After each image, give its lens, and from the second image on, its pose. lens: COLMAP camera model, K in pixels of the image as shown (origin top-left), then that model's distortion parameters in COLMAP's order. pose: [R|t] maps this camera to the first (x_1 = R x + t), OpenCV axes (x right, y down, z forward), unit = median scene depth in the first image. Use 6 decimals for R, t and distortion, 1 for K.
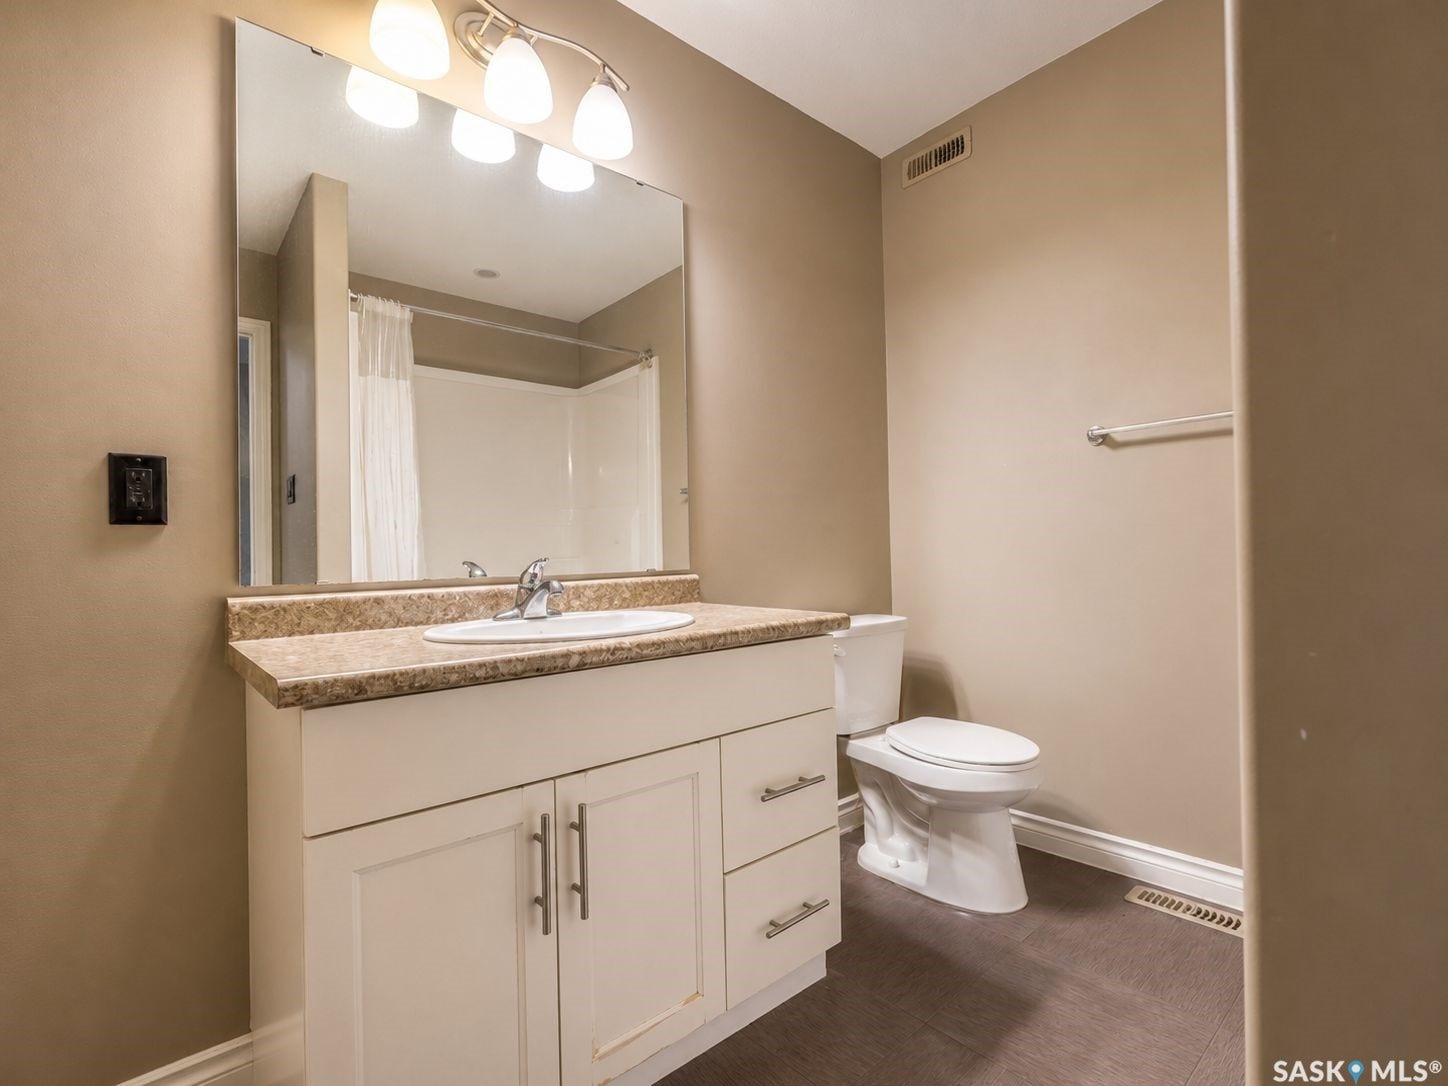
lens RADIAL K [[695.0, 0, 717.0], [0, 695.0, 534.3], [0, 0, 1]] dist [0.001328, -0.000070]
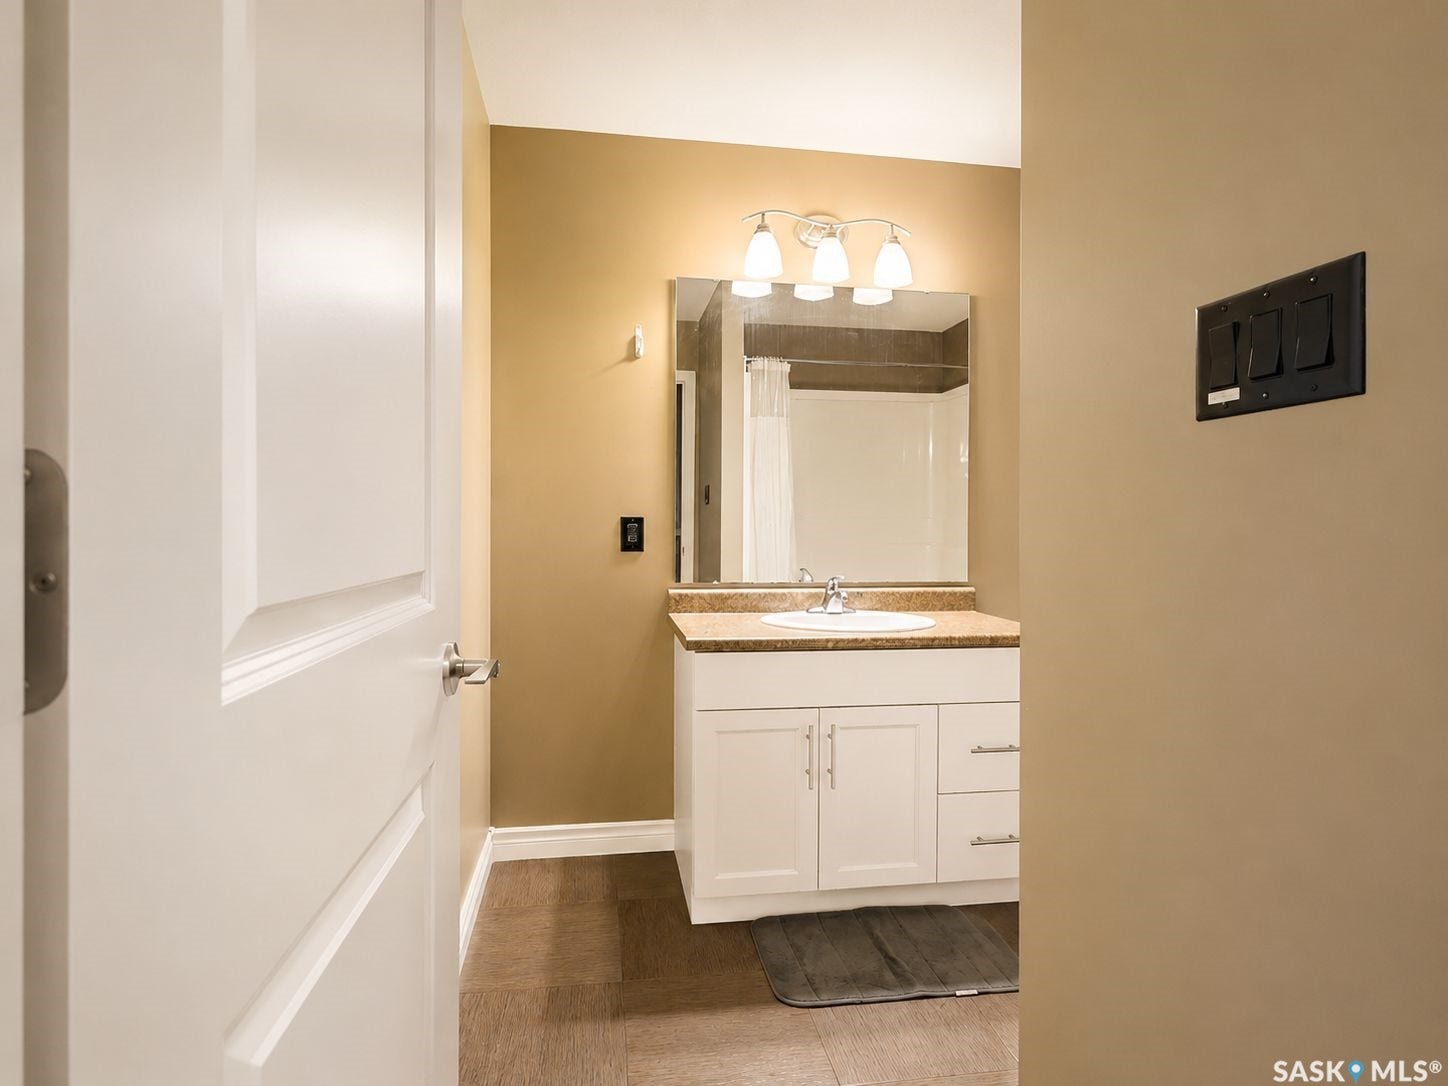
lens RADIAL K [[695.0, 0, 717.0], [0, 695.0, 534.3], [0, 0, 1]] dist [0.001328, -0.000070]
pose [[0.855085, 0.021823, -0.518029, 0.310010], [-0.012478, 0.999691, 0.021517, -0.084080], [0.518338, -0.011935, 0.855093, -0.439919]]
